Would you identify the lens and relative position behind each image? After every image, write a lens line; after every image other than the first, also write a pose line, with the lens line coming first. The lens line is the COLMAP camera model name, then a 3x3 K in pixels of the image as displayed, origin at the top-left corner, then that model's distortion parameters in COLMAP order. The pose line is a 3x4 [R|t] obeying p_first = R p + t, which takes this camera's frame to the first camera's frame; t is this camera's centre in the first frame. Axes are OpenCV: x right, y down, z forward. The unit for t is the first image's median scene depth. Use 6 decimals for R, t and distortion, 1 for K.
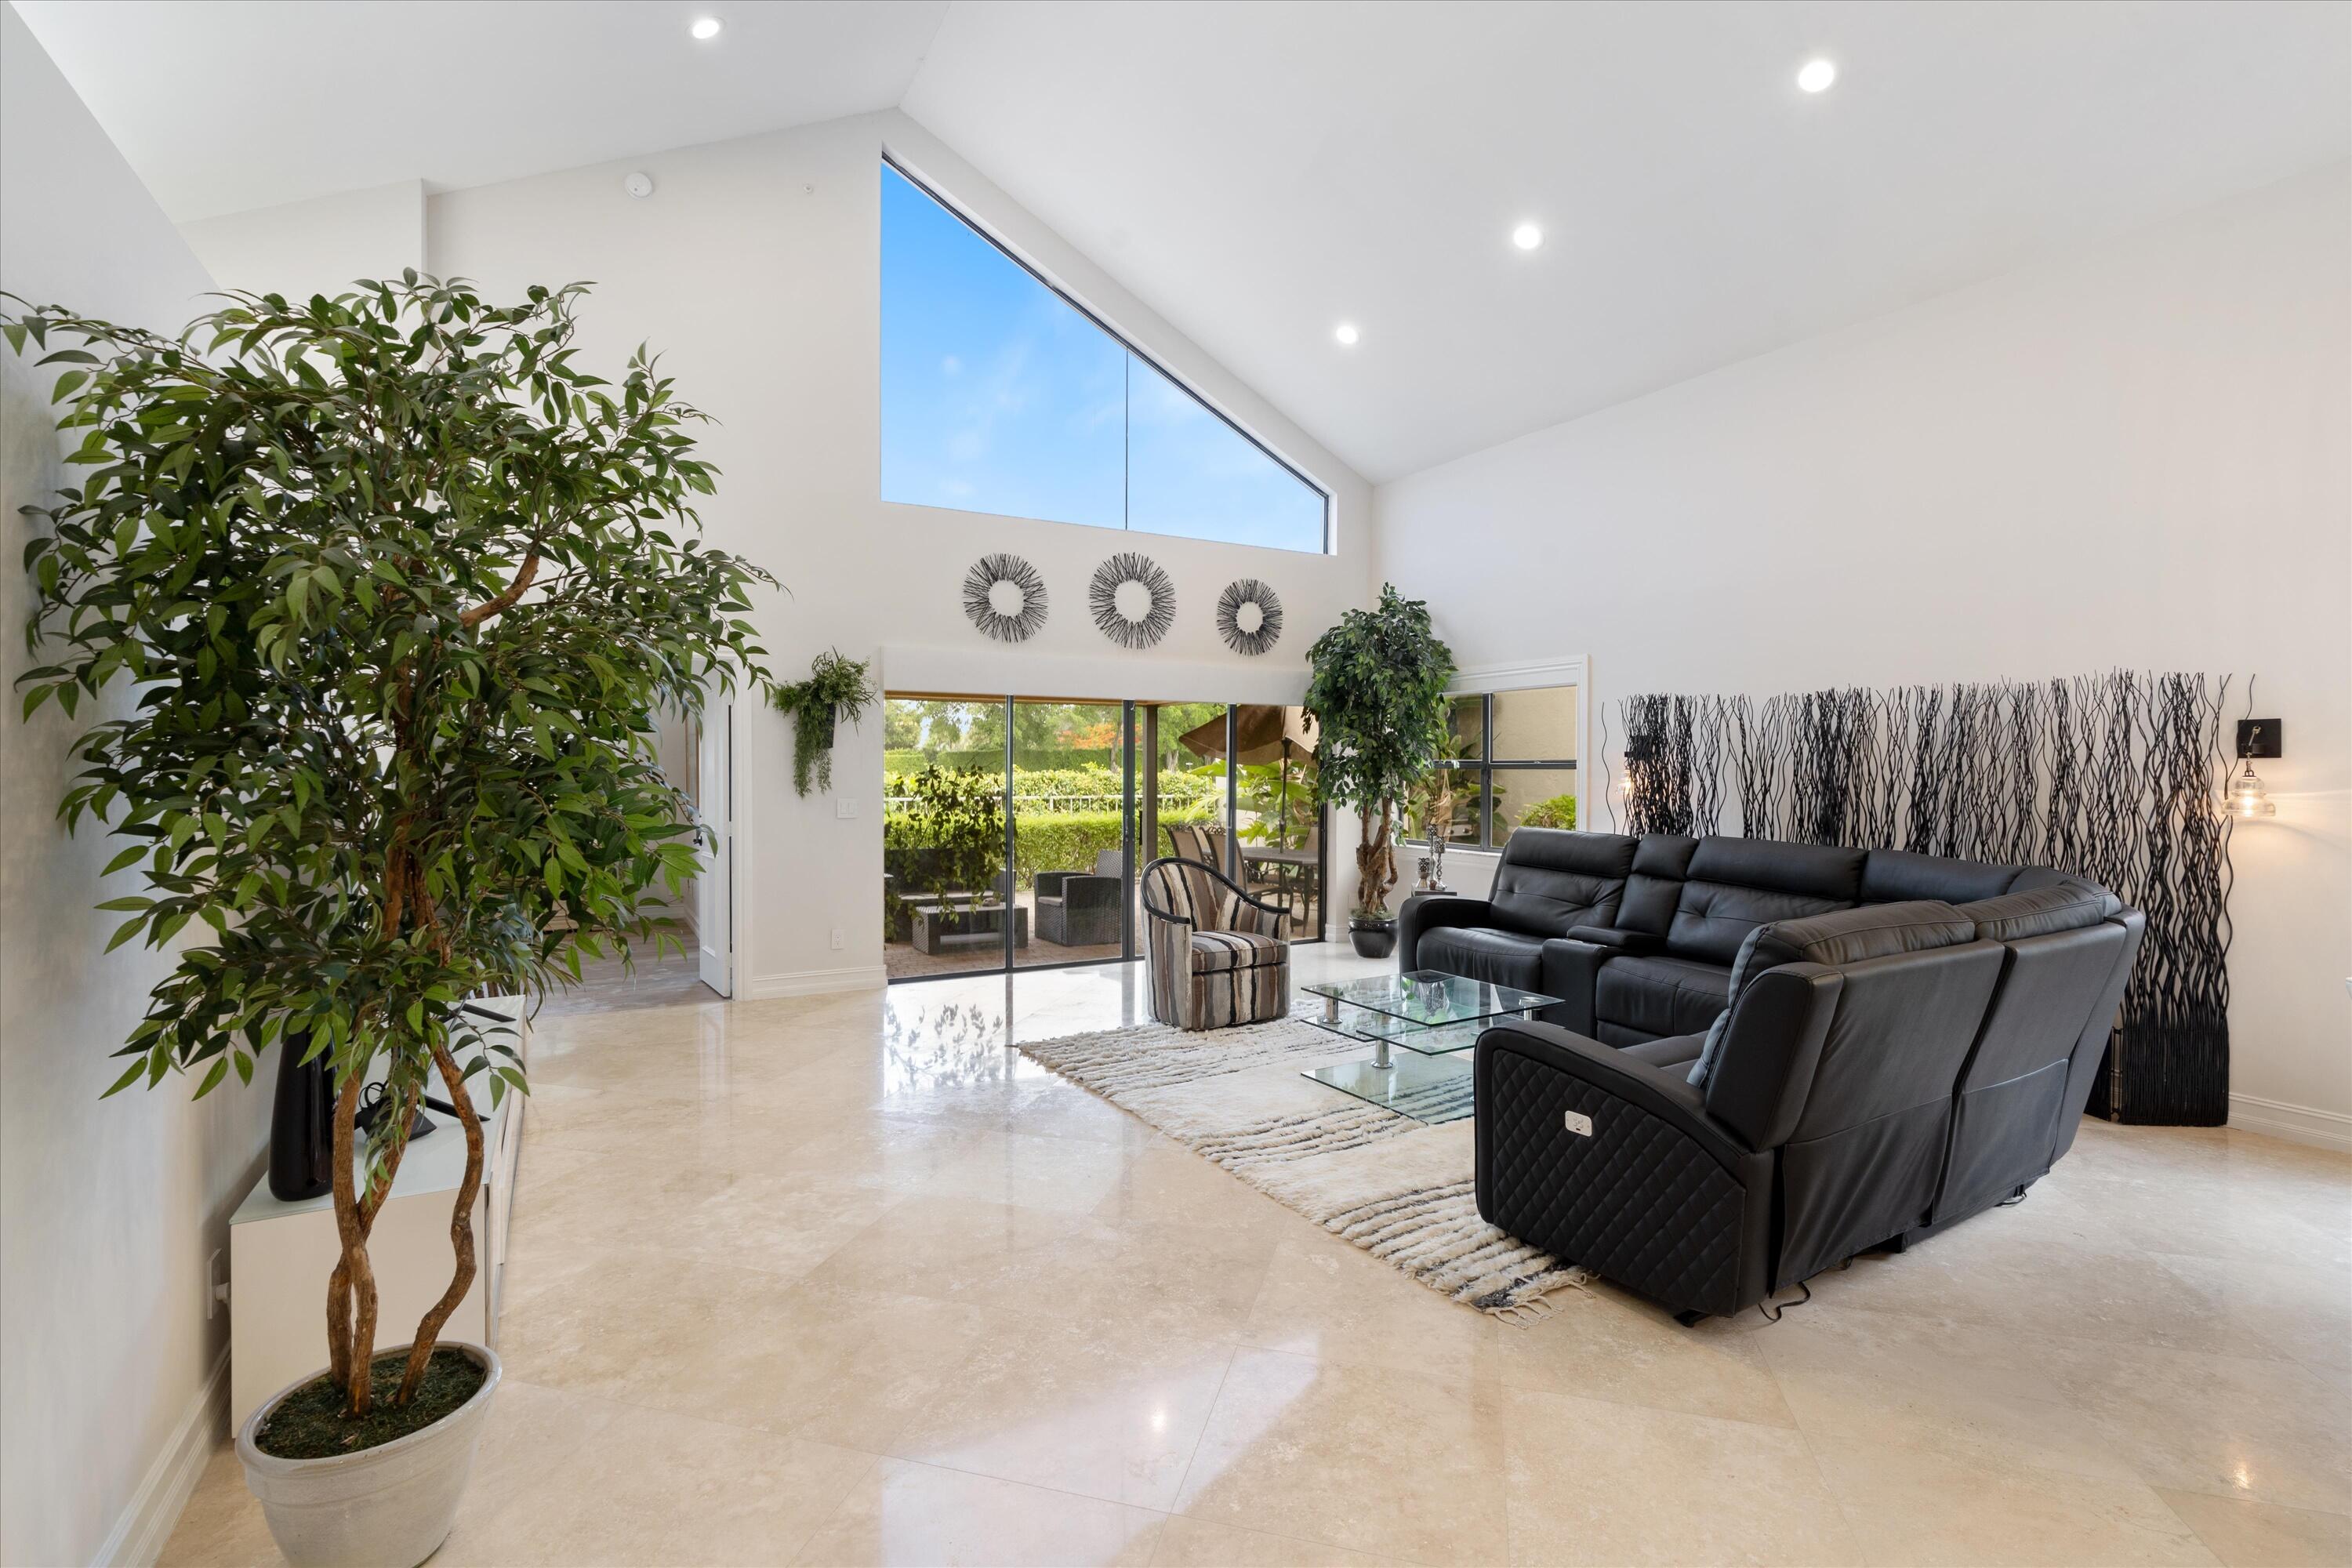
lens RADIAL K [[1061.2, 0, 1166.9], [0, 1061.2, 772.9], [0, 0, 1]] dist [-0.008478, 0.003621]
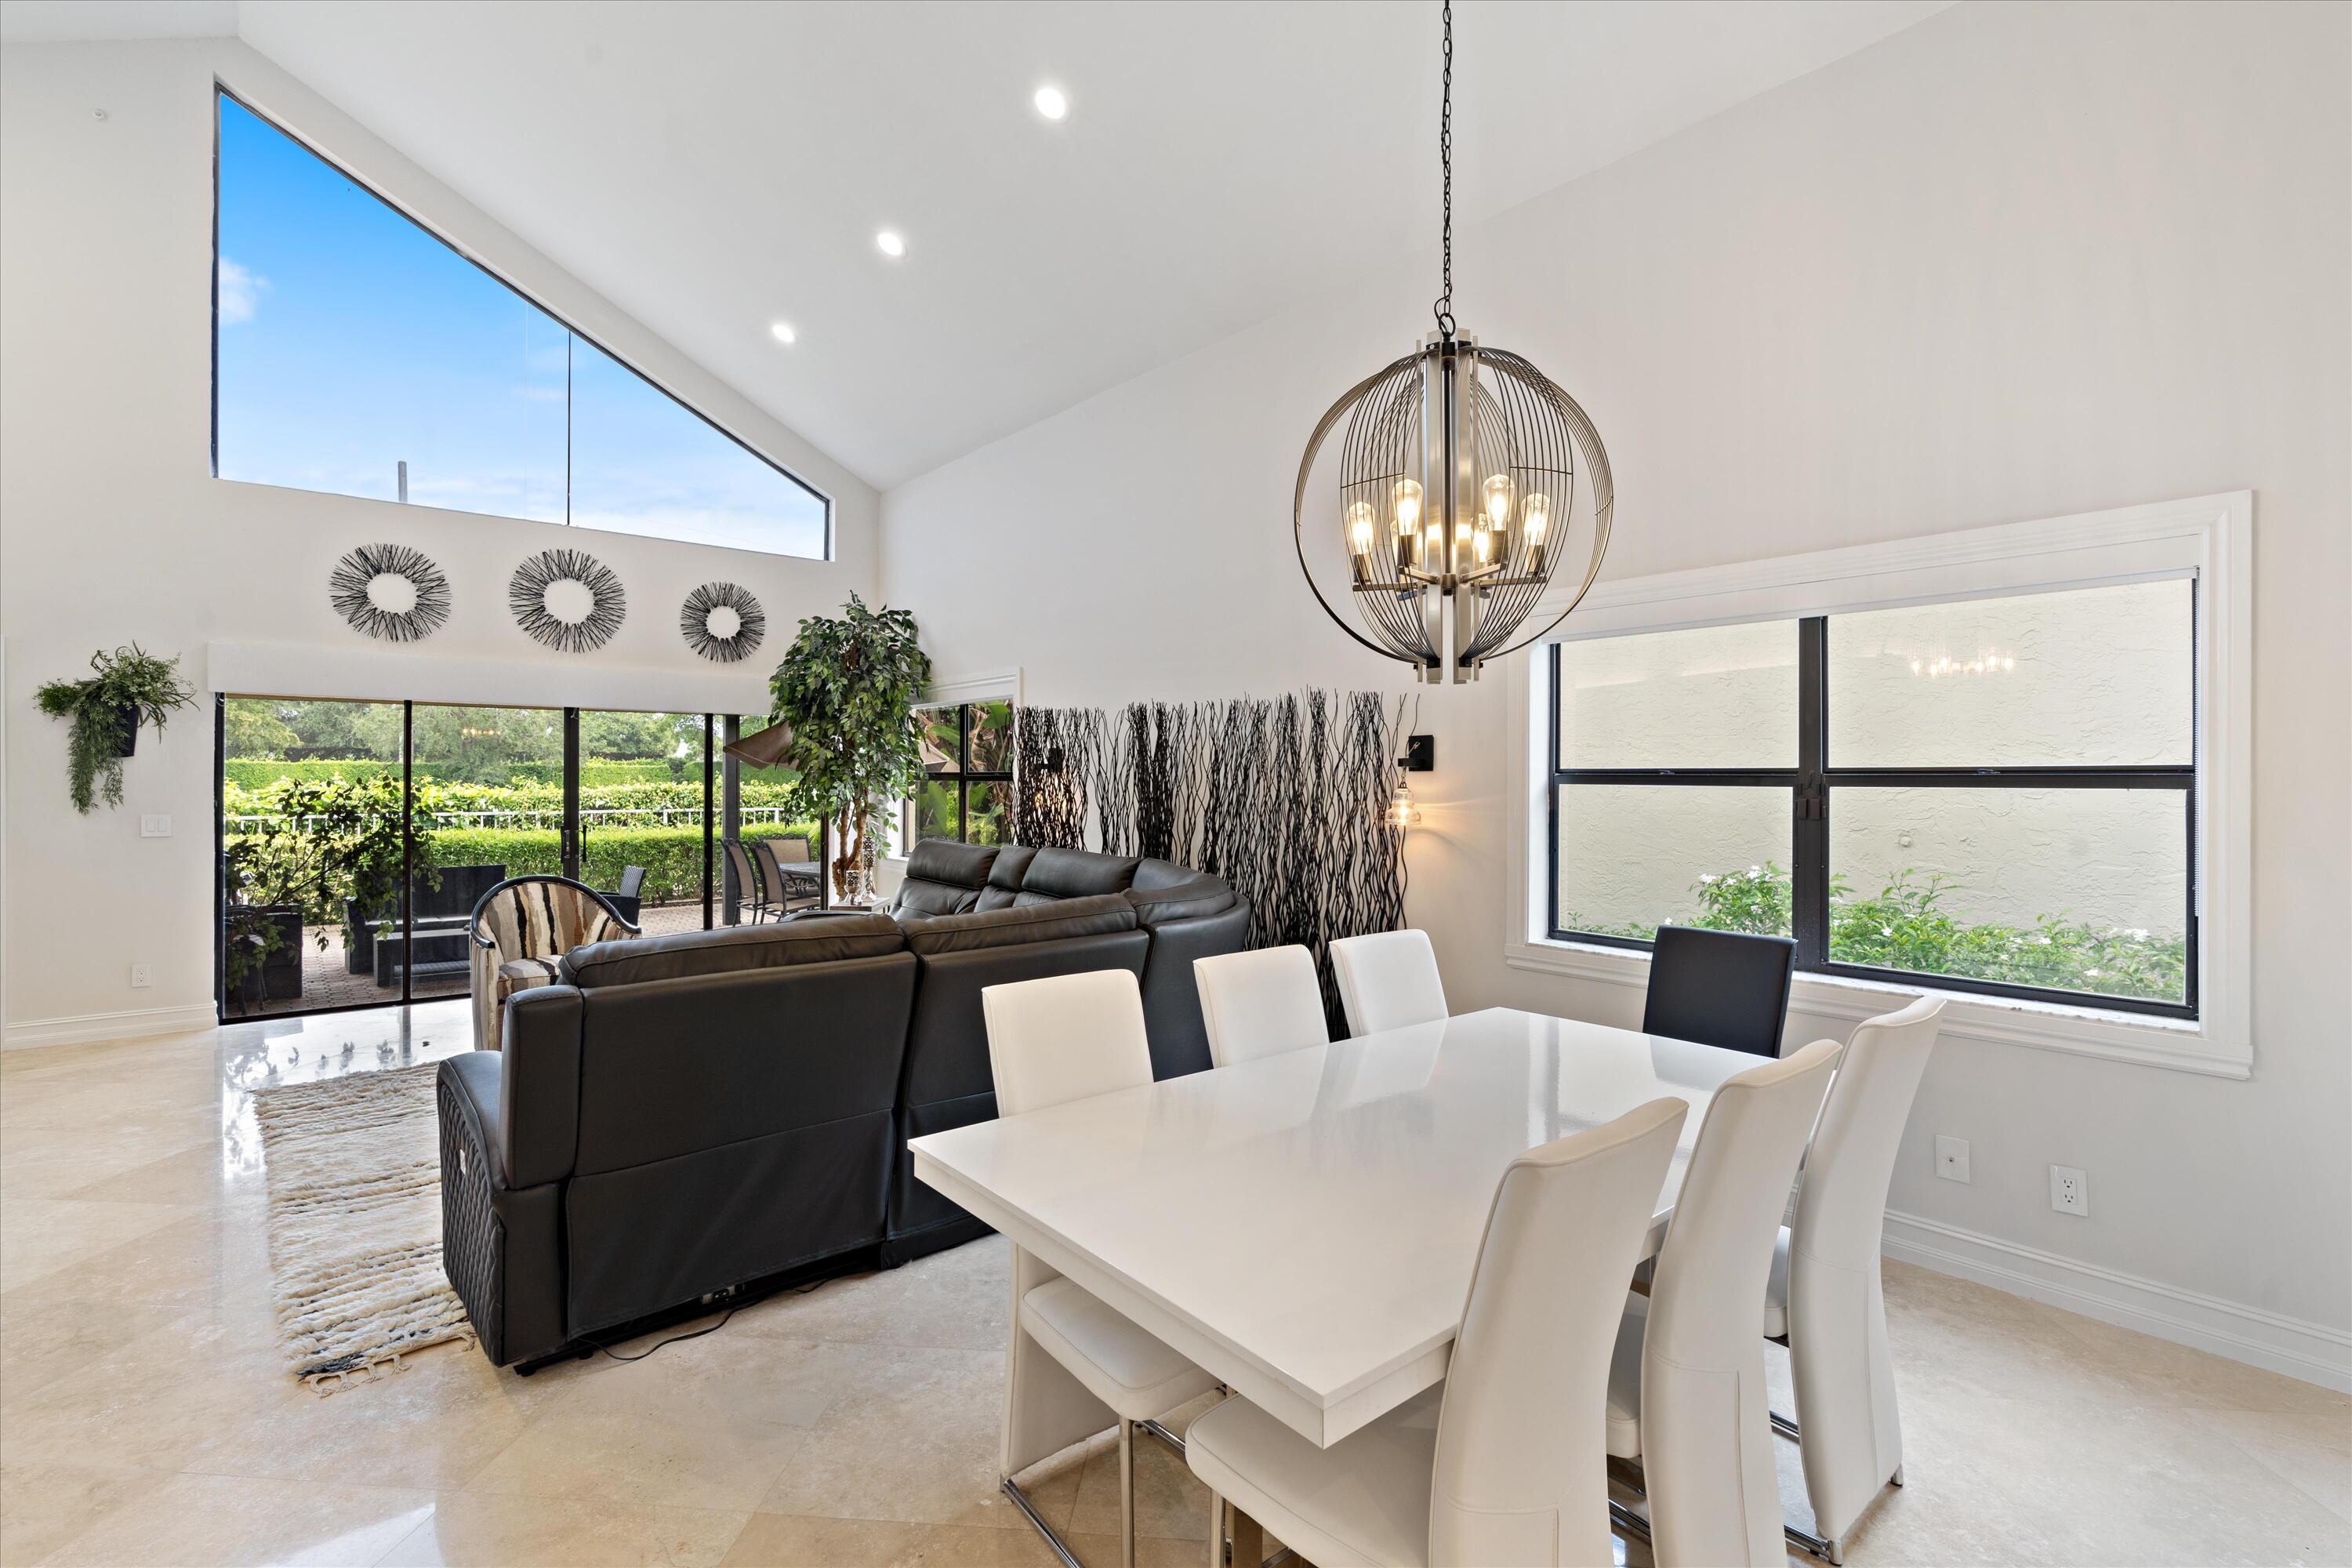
lens RADIAL K [[1061.2, 0, 1164.7], [0, 1061.2, 773.7], [0, 0, 1]] dist [-0.008478, 0.003621]
pose [[0.982530, 0.001811, 0.186097, 0.333342], [0.000219, 0.999941, -0.010890, 0.000375], [-0.186105, 0.010740, 0.982471, -0.012097]]
